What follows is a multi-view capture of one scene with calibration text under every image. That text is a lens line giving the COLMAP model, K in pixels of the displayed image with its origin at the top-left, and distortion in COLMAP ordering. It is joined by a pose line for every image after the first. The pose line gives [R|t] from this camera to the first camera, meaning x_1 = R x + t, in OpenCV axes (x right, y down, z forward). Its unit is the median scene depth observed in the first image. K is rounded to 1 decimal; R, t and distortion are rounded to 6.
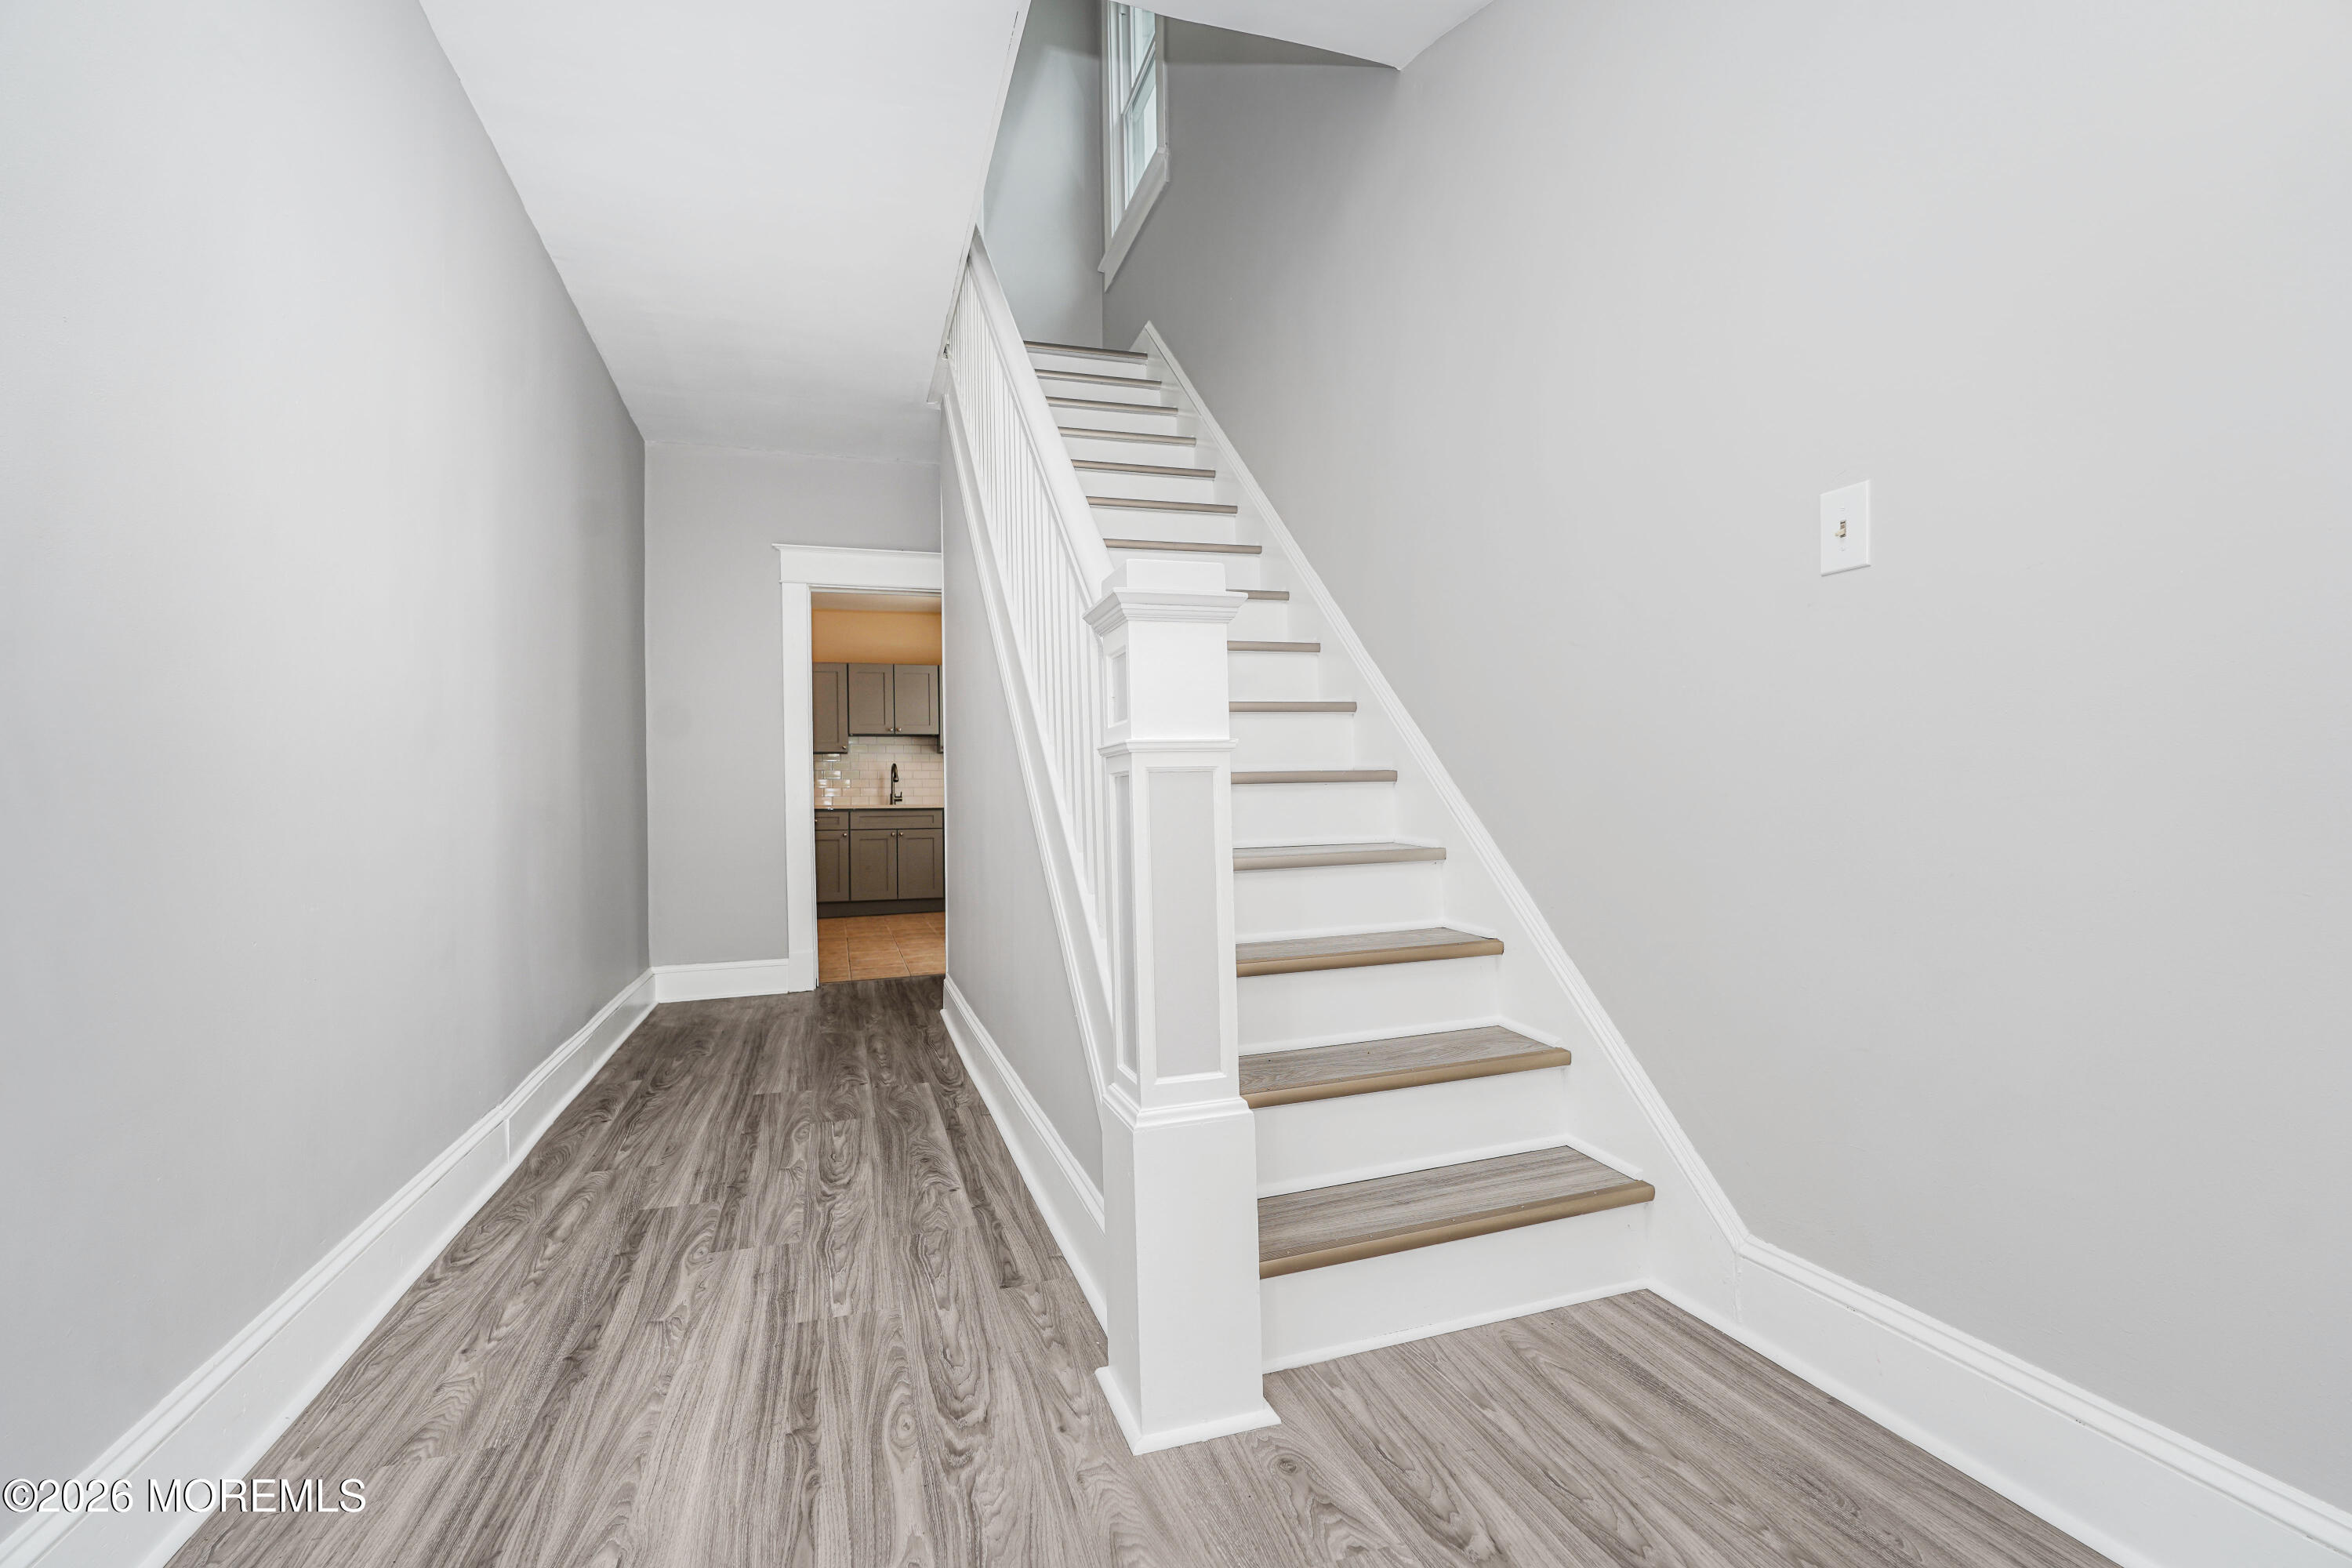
lens RADIAL K [[1032.5, 0, 1170.8], [0, 1032.5, 795.8], [0, 0, 1]] dist [-0.009256, 0.005128]
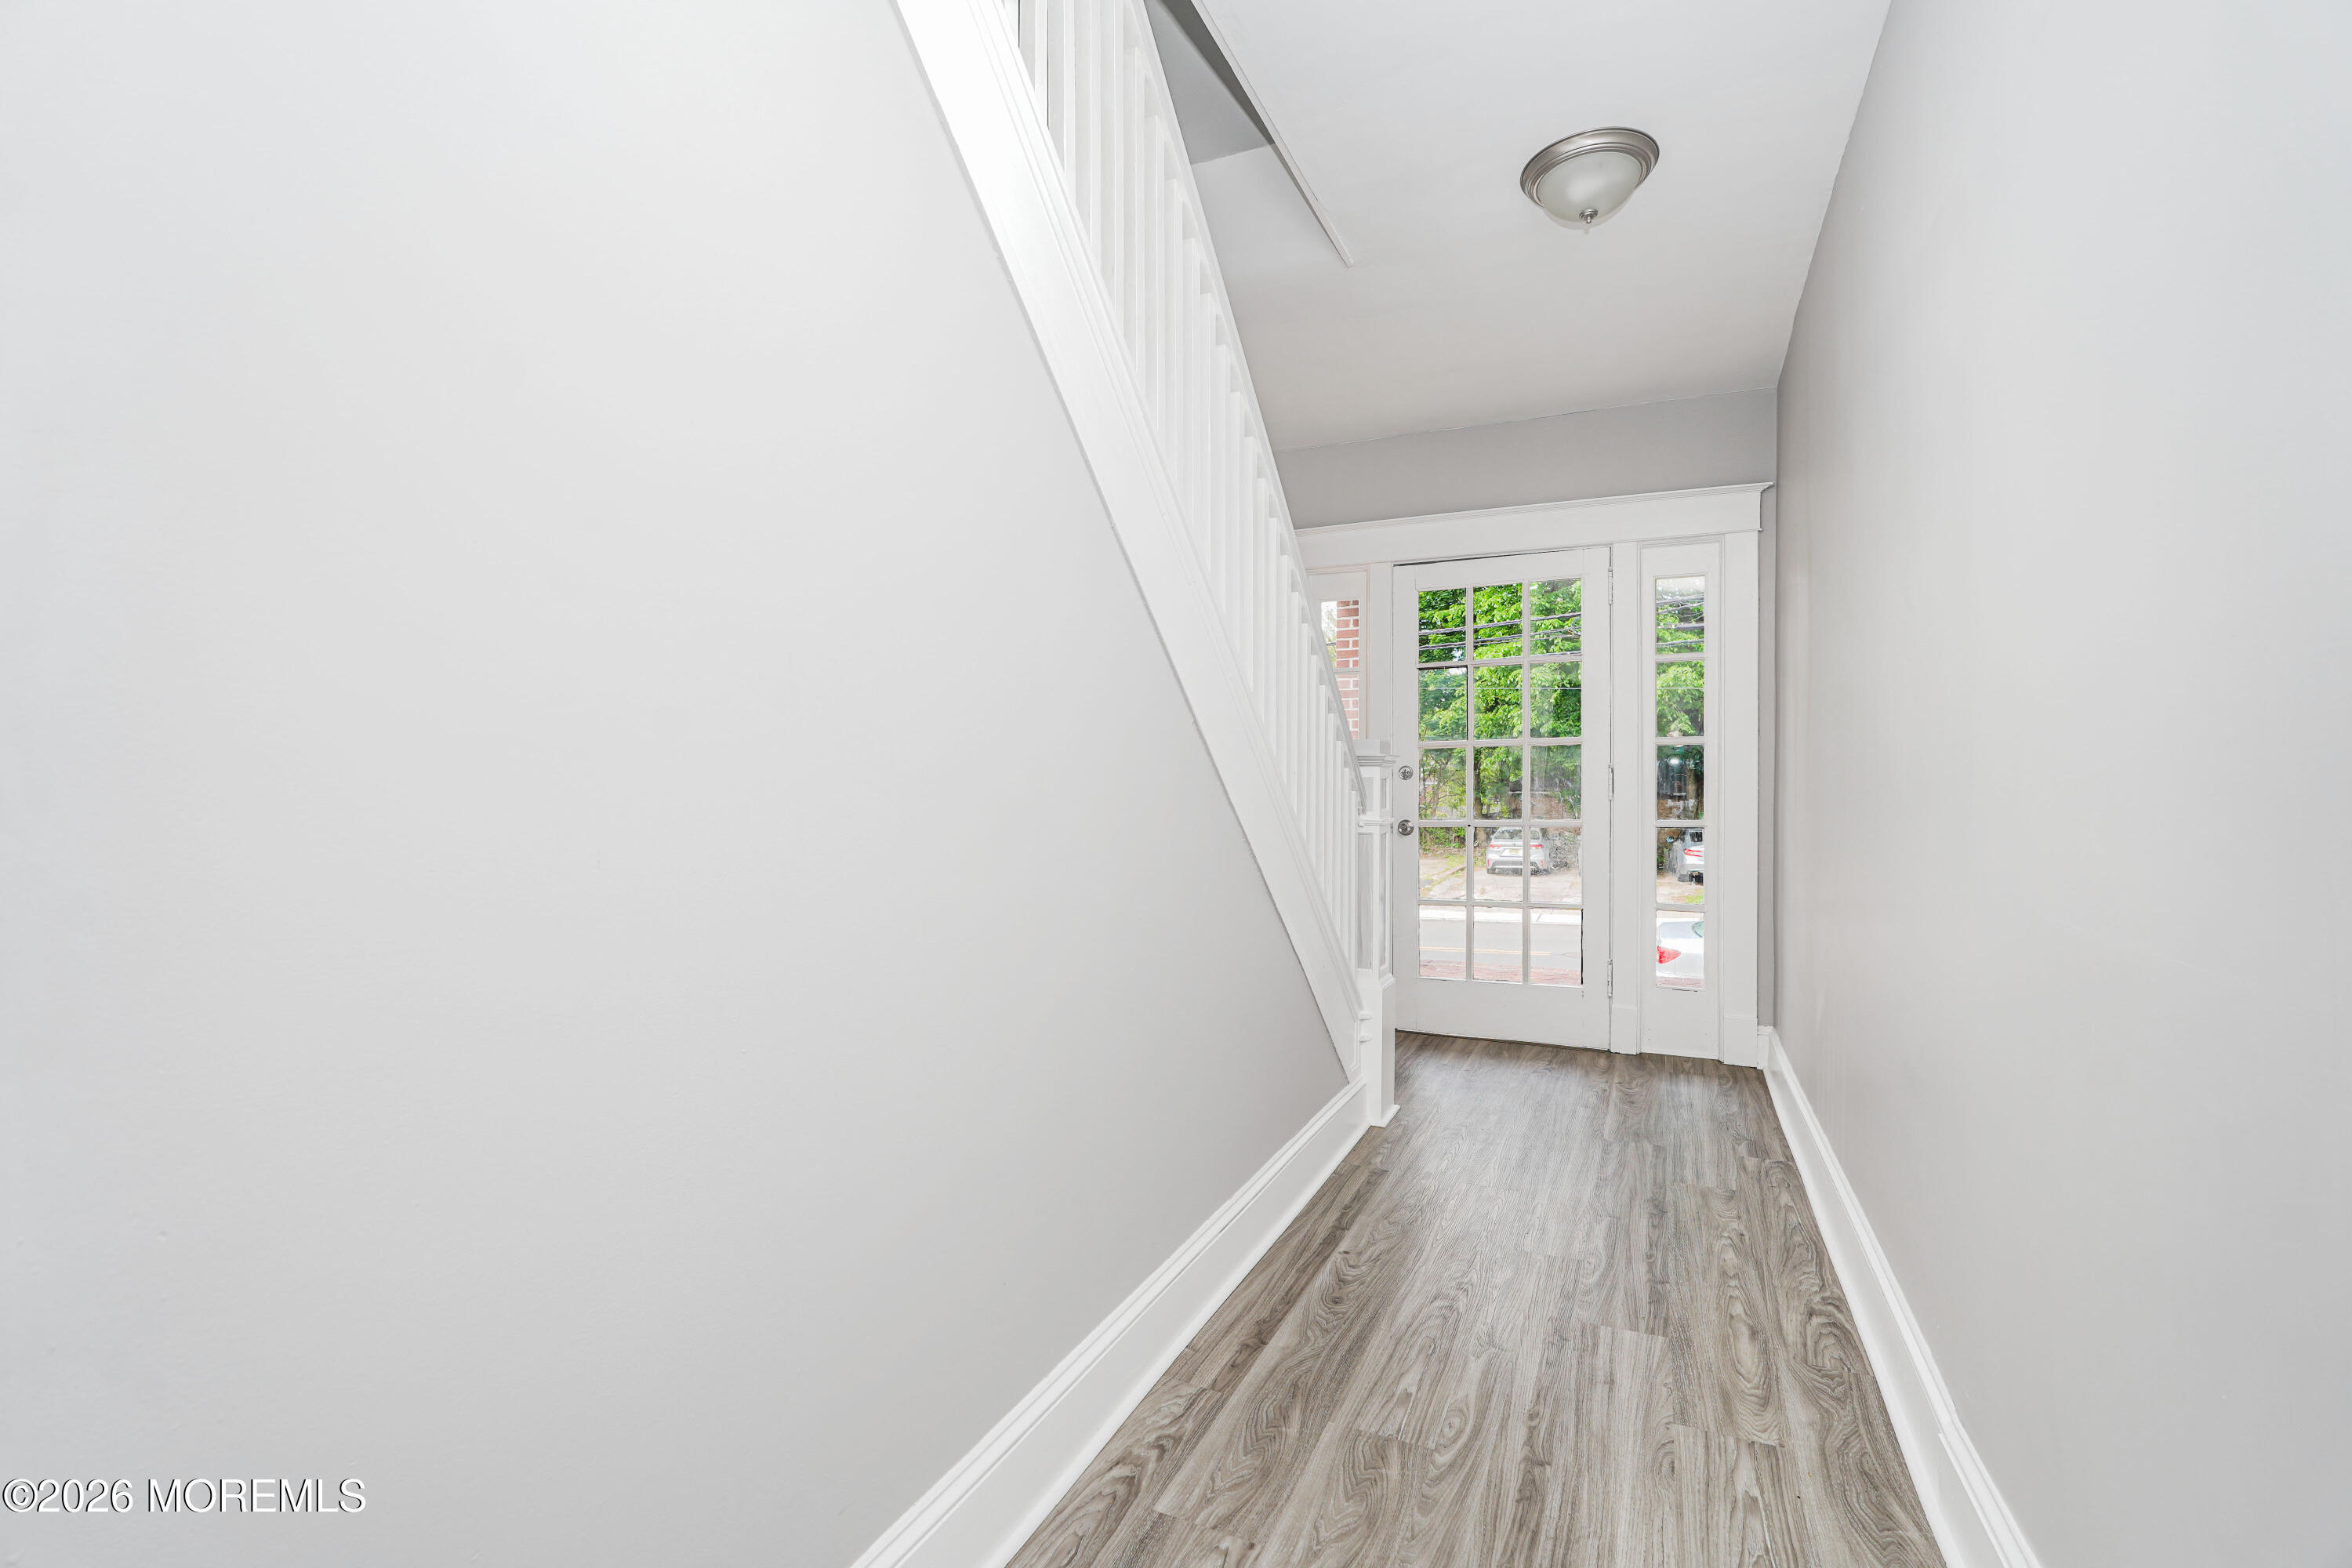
lens RADIAL K [[1032.5, 0, 1176.7], [0, 1032.5, 794.8], [0, 0, 1]] dist [-0.009256, 0.005128]
pose [[-0.731212, 0.014660, 0.681993, -0.787119], [0.010814, 0.999893, -0.009899, -0.054129], [-0.682065, 0.000136, -0.731292, 1.860839]]
